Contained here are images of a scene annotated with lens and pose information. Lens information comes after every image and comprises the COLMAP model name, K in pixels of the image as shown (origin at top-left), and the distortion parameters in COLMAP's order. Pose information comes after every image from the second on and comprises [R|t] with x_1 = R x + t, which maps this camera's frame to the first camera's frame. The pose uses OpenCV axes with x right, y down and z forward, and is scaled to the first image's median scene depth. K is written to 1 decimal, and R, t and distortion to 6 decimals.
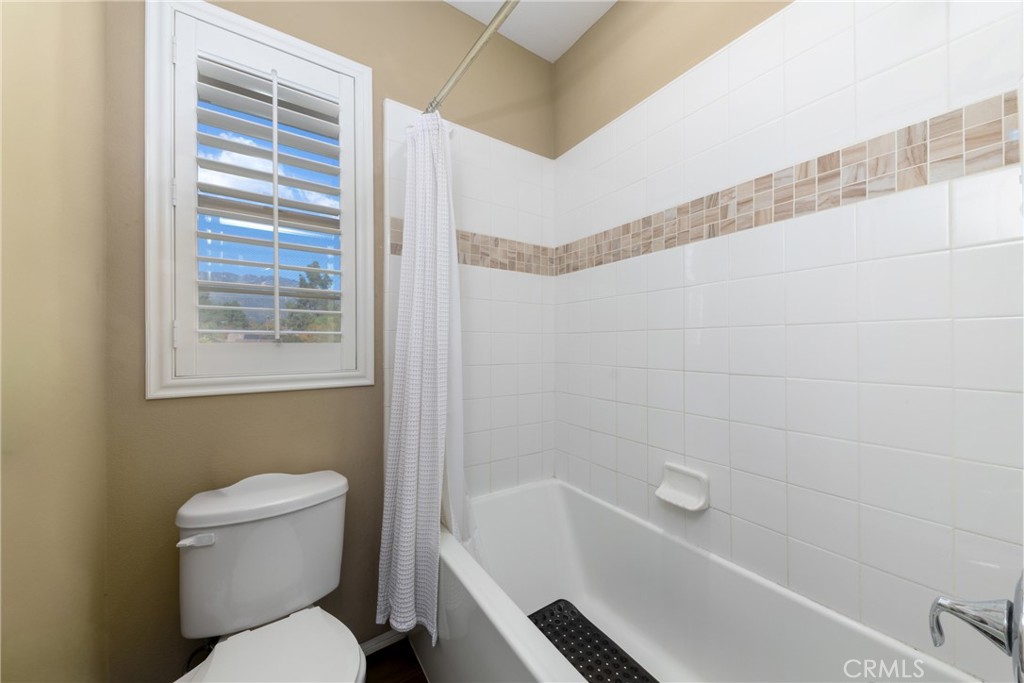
lens RADIAL K [[354.3, 0, 514.4], [0, 354.3, 346.2], [0, 0, 1]] dist [0.002979, 0.000119]
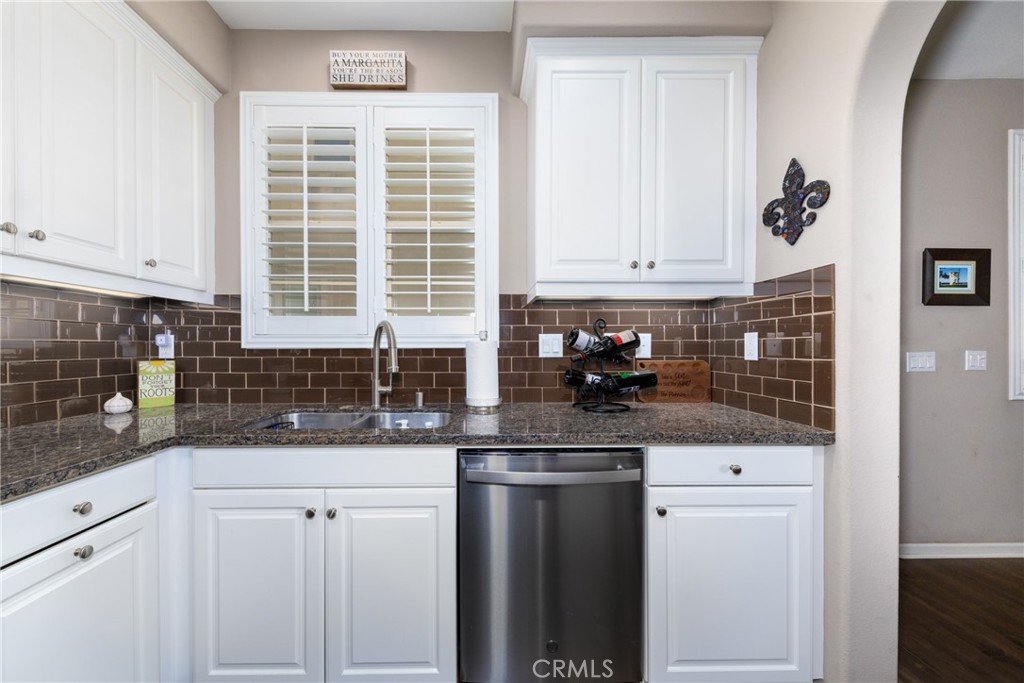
lens RADIAL K [[354.3, 0, 509.4], [0, 354.3, 342.2], [0, 0, 1]] dist [0.002979, 0.000119]
pose [[0.826804, -0.000573, -0.562489, 0.647483], [-0.002157, 0.999989, -0.004189, 0.083851], [0.562485, 0.004676, 0.826794, 0.246756]]
